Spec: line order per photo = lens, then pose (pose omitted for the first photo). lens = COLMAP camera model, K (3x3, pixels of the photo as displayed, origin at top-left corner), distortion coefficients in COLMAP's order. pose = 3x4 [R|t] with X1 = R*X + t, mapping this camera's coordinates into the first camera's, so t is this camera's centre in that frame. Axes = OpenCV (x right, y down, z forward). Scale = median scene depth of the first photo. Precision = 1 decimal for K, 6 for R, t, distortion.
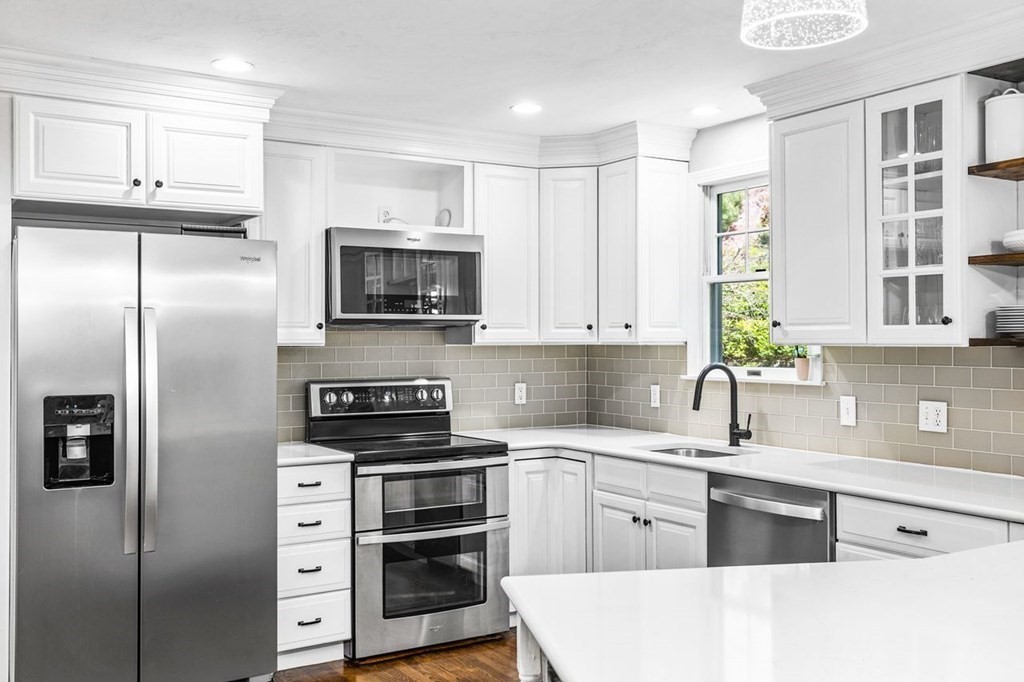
lens RADIAL K [[966.6, 0, 512.4], [0, 966.6, 341.7], [0, 0, 1]] dist [-0.038088, 0.000000]
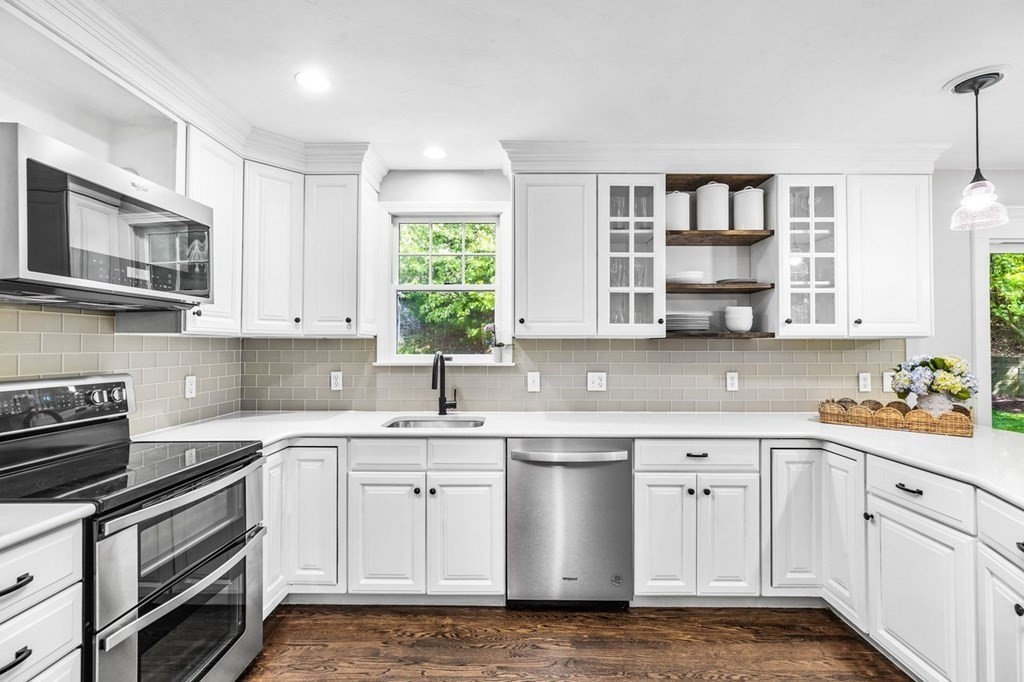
lens RADIAL K [[457.1, 0, 512.0], [0, 457.1, 341.2], [0, 0, 1]] dist [-0.011171, 0.000556]
pose [[0.530873, 0.014343, 0.847330, -0.262750], [-0.000688, 0.999864, -0.016494, 0.019355], [-0.847451, 0.008173, 0.530811, 0.620405]]
